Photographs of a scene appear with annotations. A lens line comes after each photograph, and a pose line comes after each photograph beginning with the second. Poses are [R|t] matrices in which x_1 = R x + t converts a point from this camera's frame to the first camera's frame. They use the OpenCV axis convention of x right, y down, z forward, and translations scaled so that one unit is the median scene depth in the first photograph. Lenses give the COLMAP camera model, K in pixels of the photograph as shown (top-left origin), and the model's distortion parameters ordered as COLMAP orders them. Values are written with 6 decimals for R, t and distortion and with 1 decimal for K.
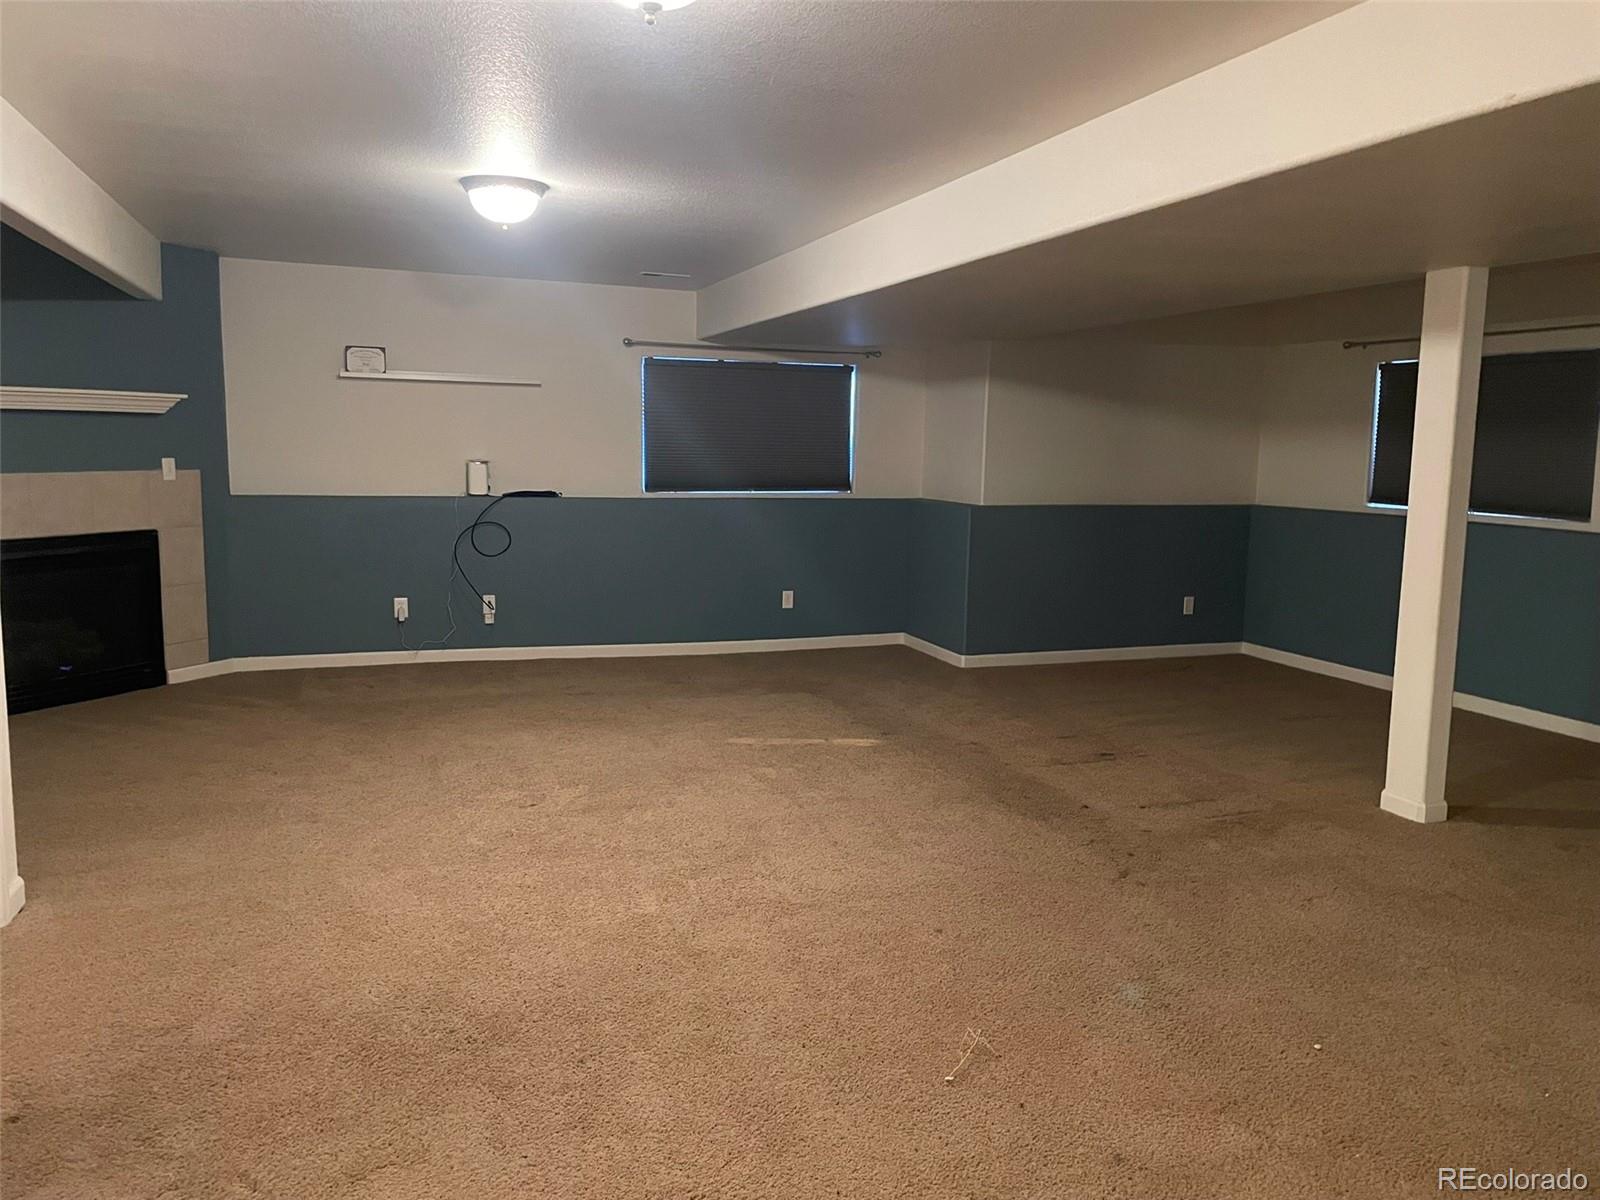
lens RADIAL K [[1212.5, 0, 812.7], [0, 1212.5, 595.6], [0, 0, 1]] dist [0.099352, -0.125091]
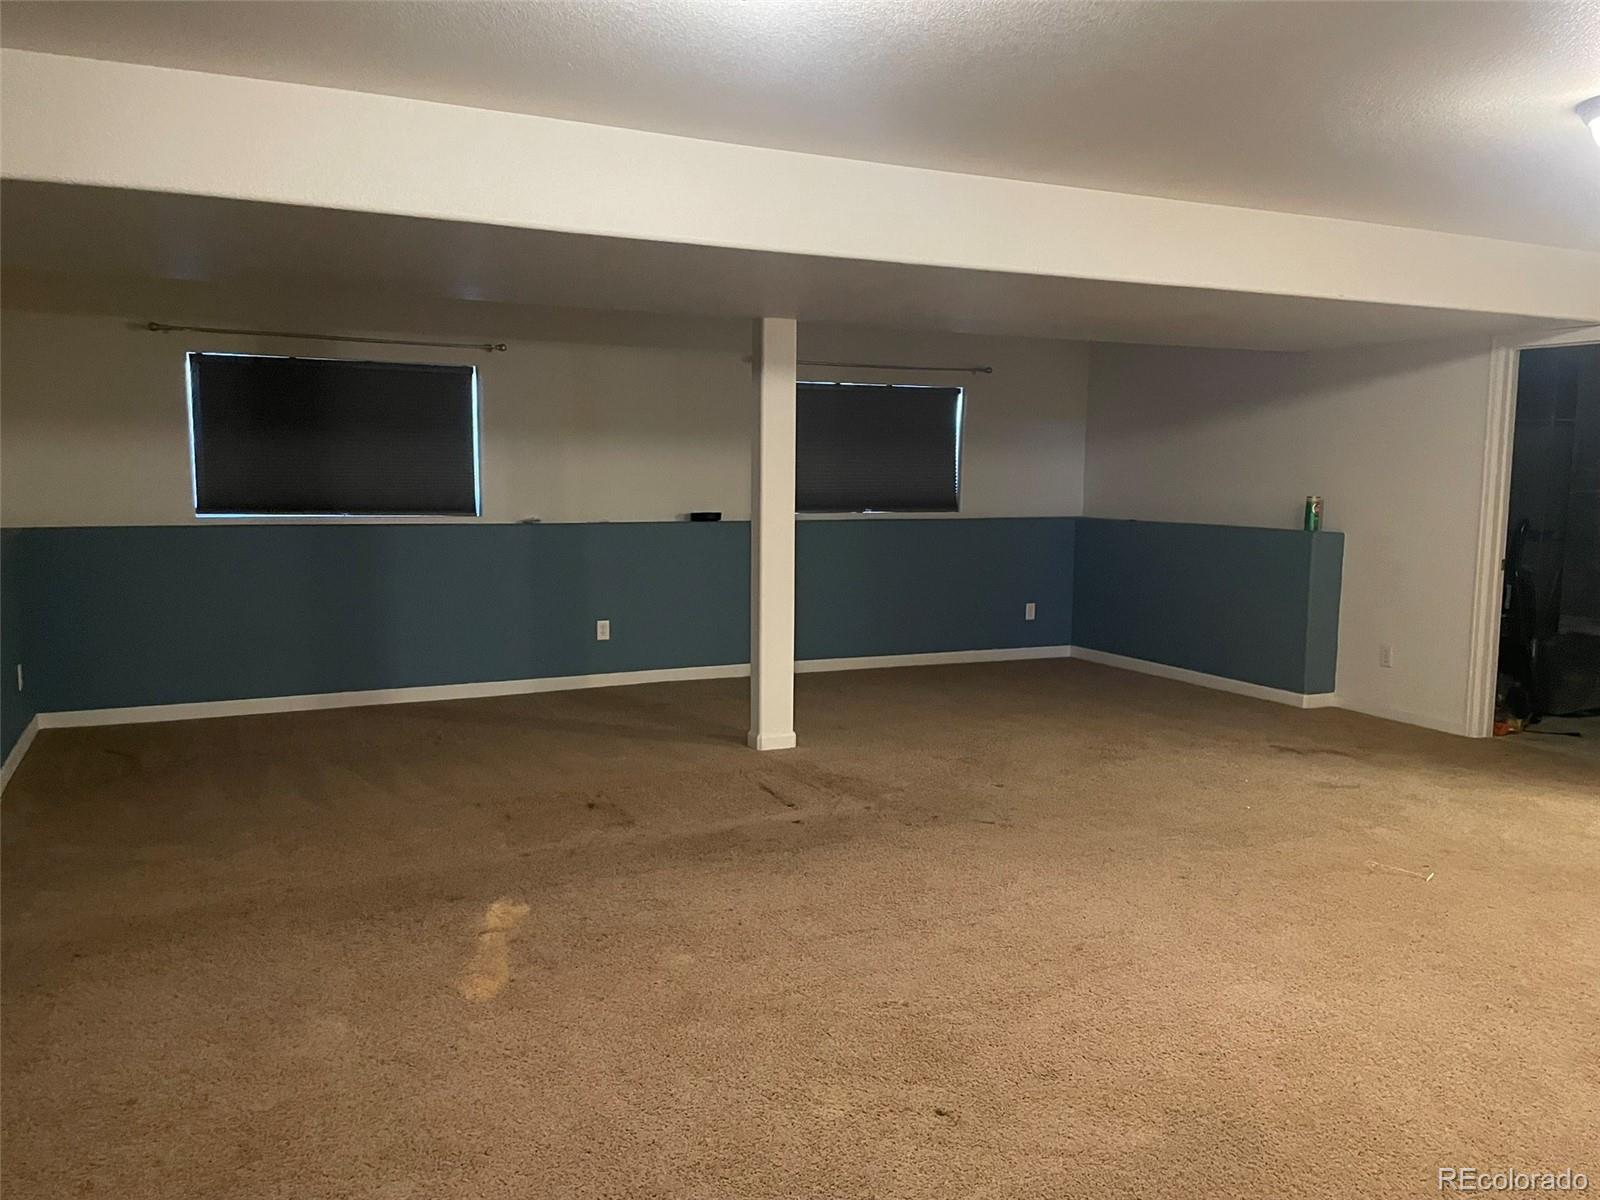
lens RADIAL K [[1212.5, 0, 812.7], [0, 1212.5, 595.6], [0, 0, 1]] dist [0.099352, -0.125091]
pose [[-0.106534, -0.118422, 0.987232, -0.529348], [0.110047, 0.985378, 0.130075, -0.097460], [-0.988200, 0.122500, -0.091944, 0.766147]]
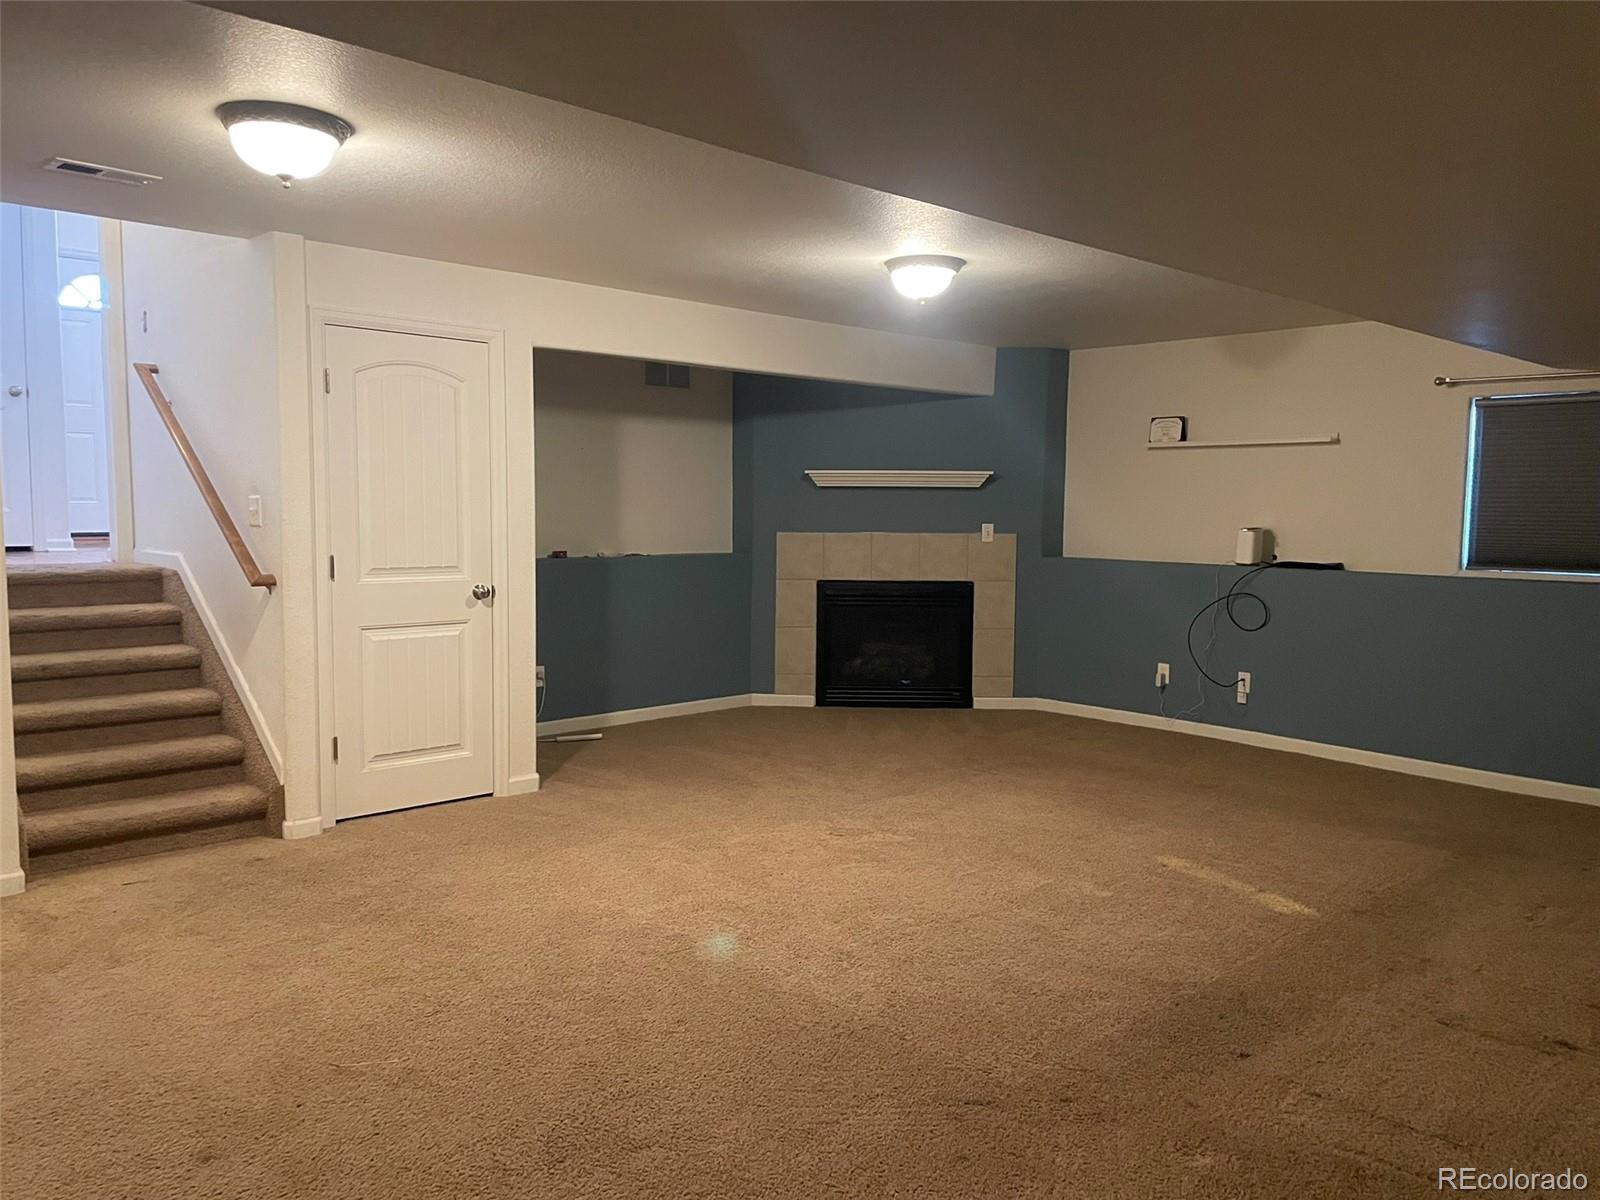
lens RADIAL K [[1212.5, 0, 812.7], [0, 1212.5, 595.6], [0, 0, 1]] dist [0.099352, -0.125091]
pose [[0.395010, 0.056192, -0.916957, 0.515639], [-0.118864, 0.992864, 0.009639, -0.032055], [0.910955, 0.105186, 0.398870, 0.373284]]
